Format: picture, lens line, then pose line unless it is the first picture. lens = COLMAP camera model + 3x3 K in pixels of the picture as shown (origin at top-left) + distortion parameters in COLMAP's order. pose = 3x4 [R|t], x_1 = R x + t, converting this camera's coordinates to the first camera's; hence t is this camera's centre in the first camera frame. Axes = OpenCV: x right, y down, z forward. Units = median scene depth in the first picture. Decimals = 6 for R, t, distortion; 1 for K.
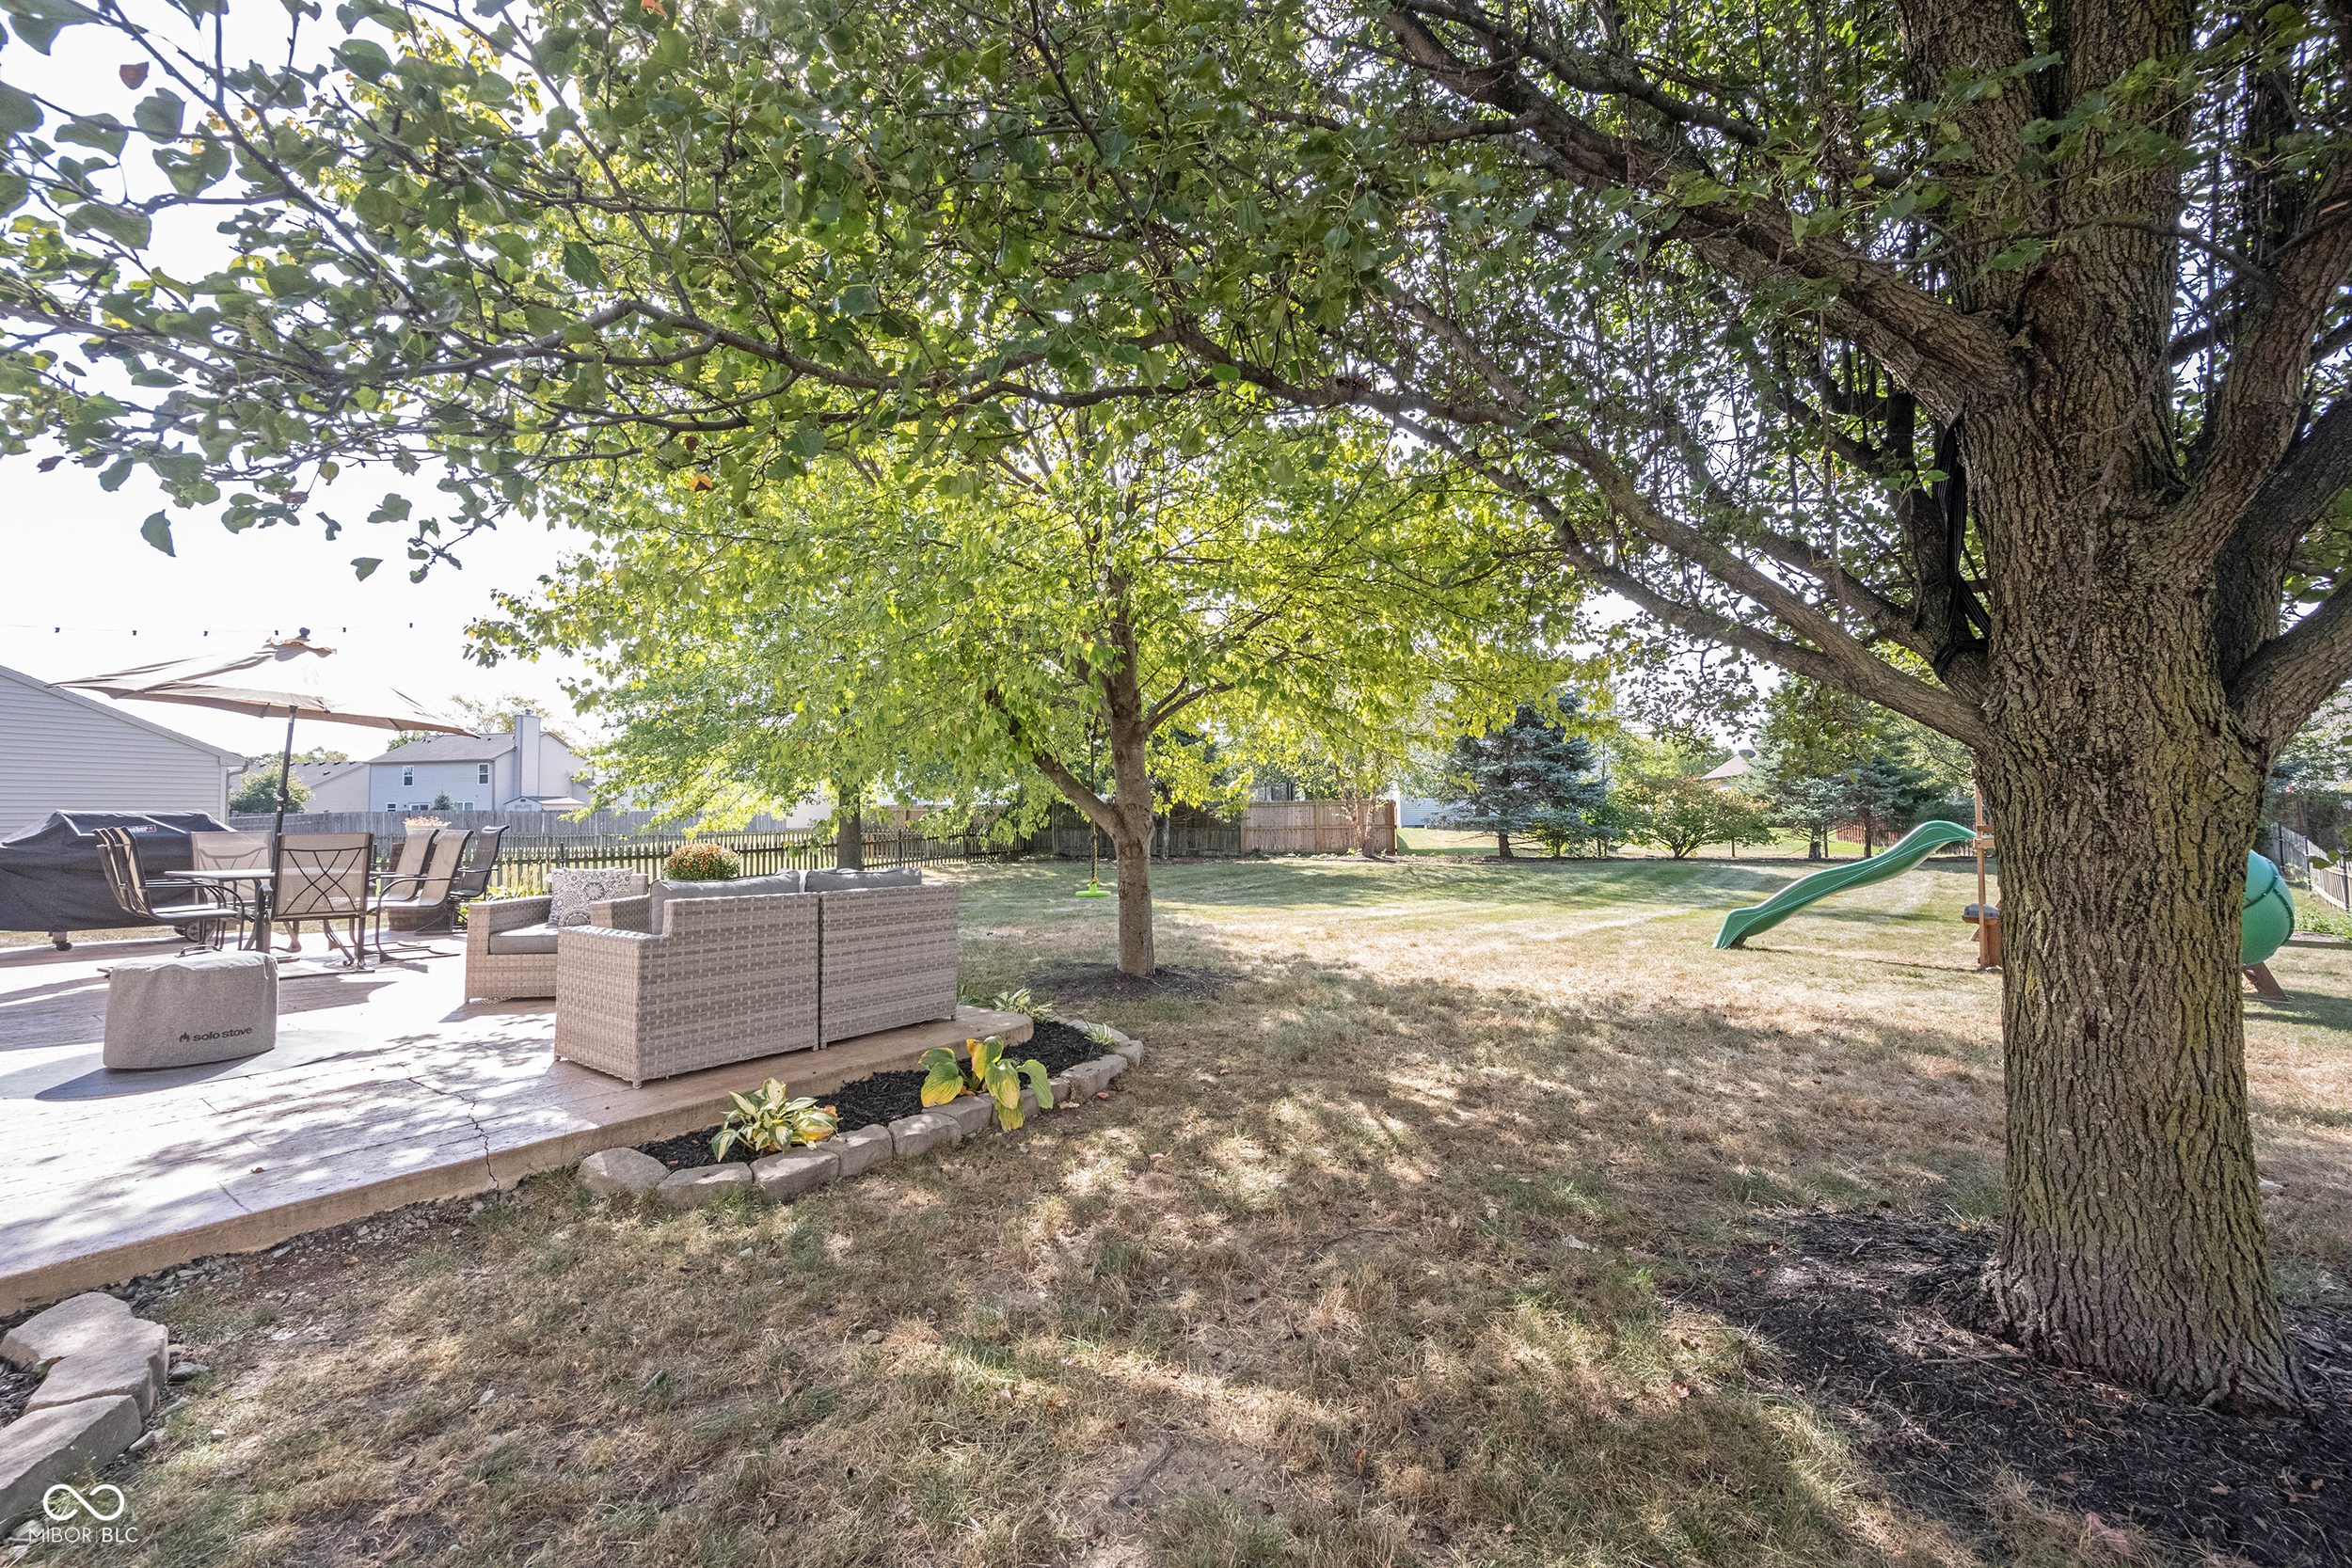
lens RADIAL K [[929.2, 0, 1175.7], [0, 929.2, 778.5], [0, 0, 1]] dist [-0.004852, -0.000037]
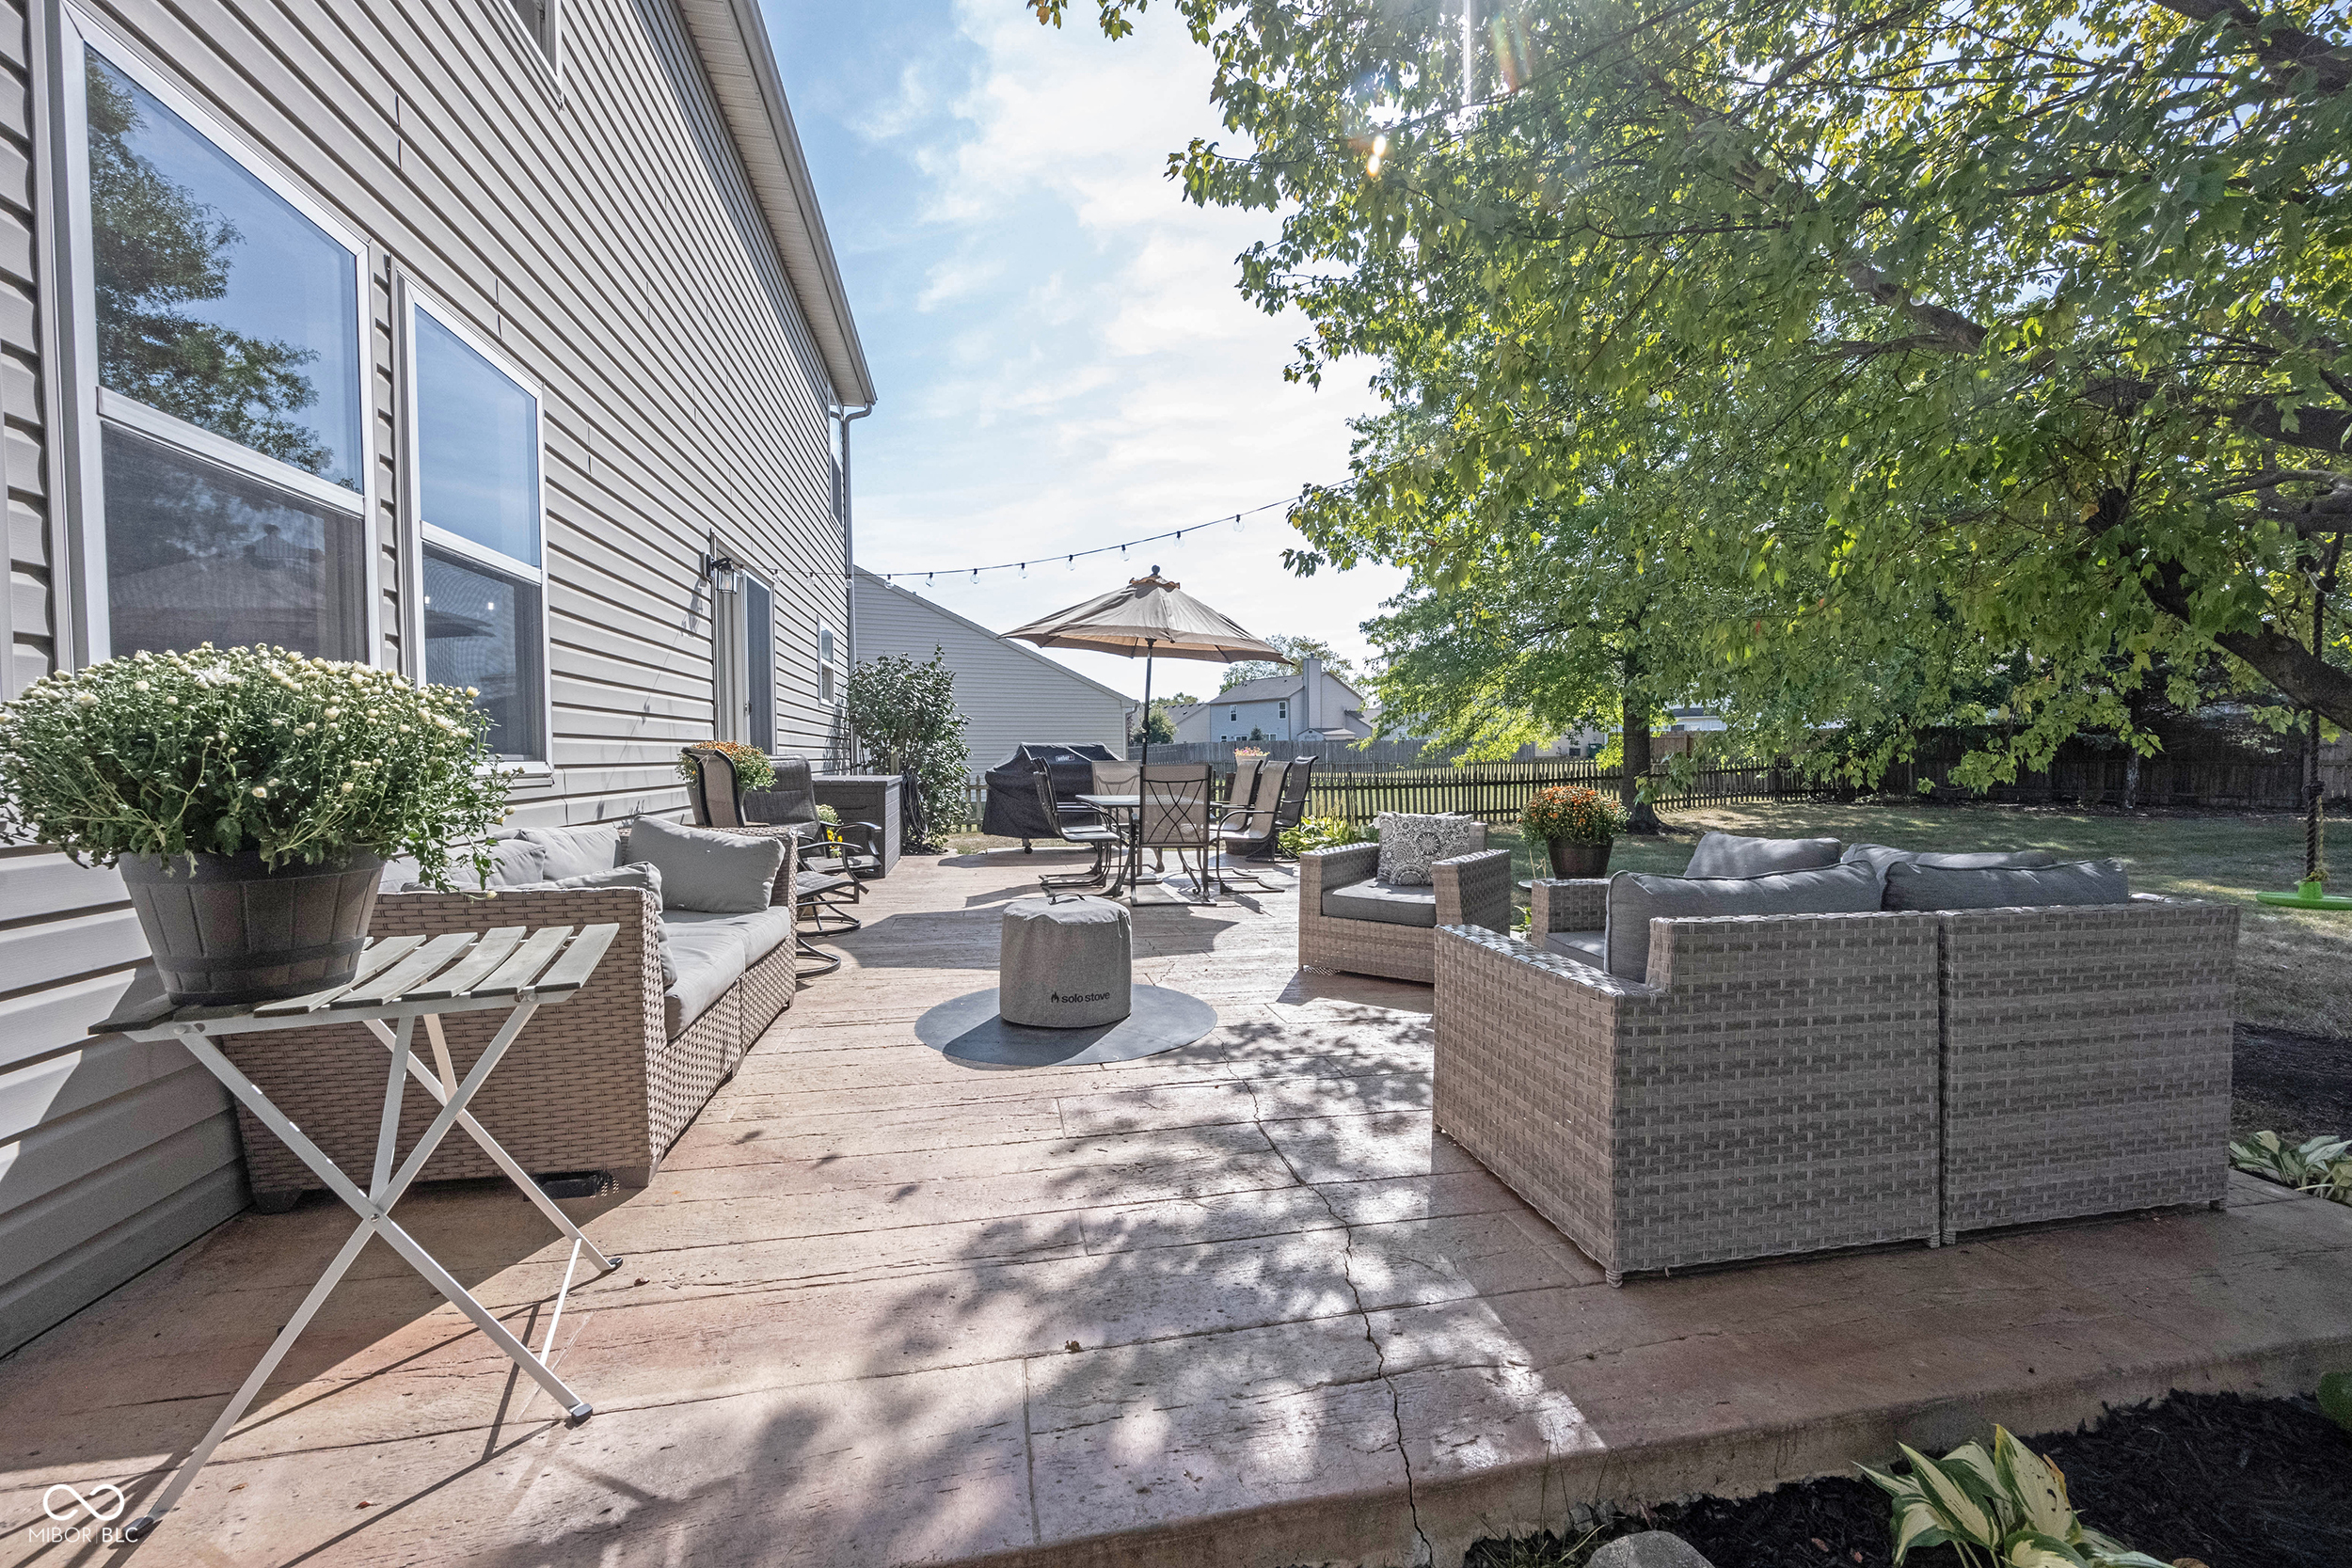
lens RADIAL K [[929.2, 0, 1175.4], [0, 929.2, 782.9], [0, 0, 1]] dist [-0.004852, -0.000037]
pose [[0.728473, 0.025700, -0.684593, -0.196999], [0.030527, 0.997086, 0.069916, 0.007624], [0.684394, -0.071830, 0.725565, 0.230466]]
